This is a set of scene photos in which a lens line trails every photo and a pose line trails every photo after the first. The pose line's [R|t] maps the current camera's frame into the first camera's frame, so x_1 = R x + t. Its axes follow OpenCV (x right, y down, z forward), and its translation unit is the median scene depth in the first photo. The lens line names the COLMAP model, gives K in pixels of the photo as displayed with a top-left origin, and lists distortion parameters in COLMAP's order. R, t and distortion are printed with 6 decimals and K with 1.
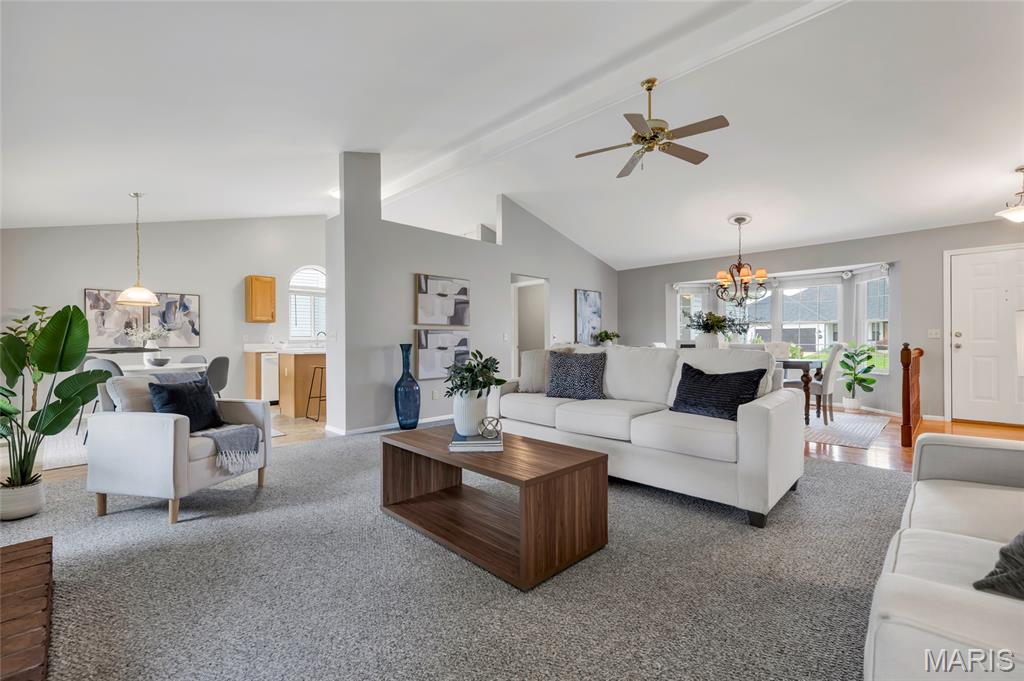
lens RADIAL K [[440.8, 0, 512.3], [0, 440.8, 341.3], [0, 0, 1]] dist [0.005078, -0.000470]
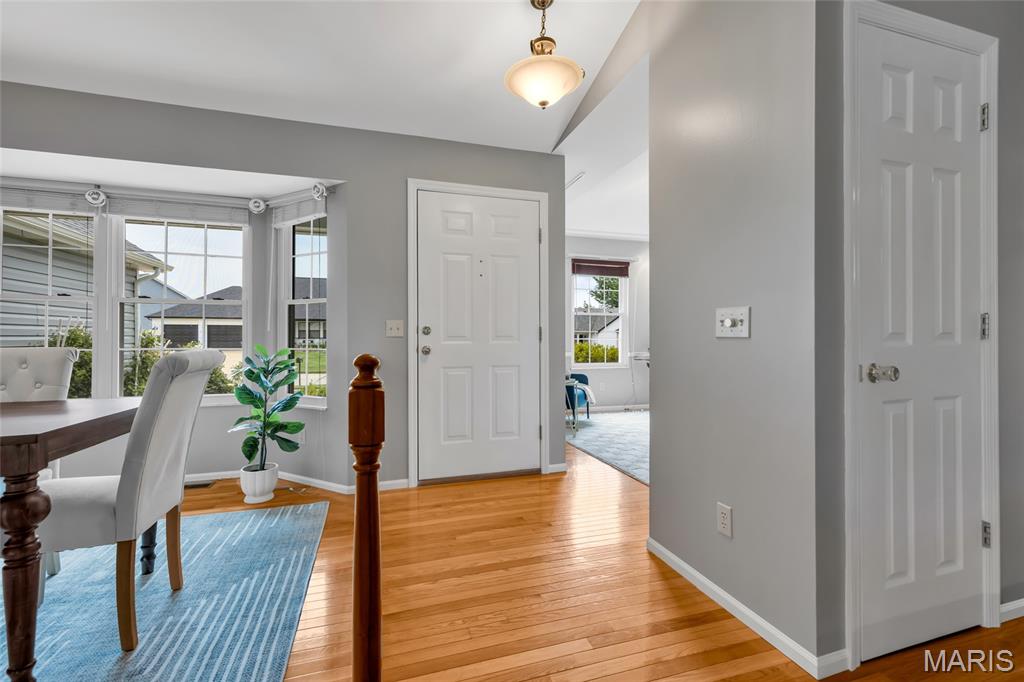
lens RADIAL K [[440.8, 0, 510.3], [0, 440.8, 337.4], [0, 0, 1]] dist [0.005078, -0.000470]
pose [[0.472546, 0.004349, 0.881295, 0.507692], [-0.000049, 0.999988, -0.004908, -0.003236], [-0.881306, 0.002276, 0.472540, 0.579594]]
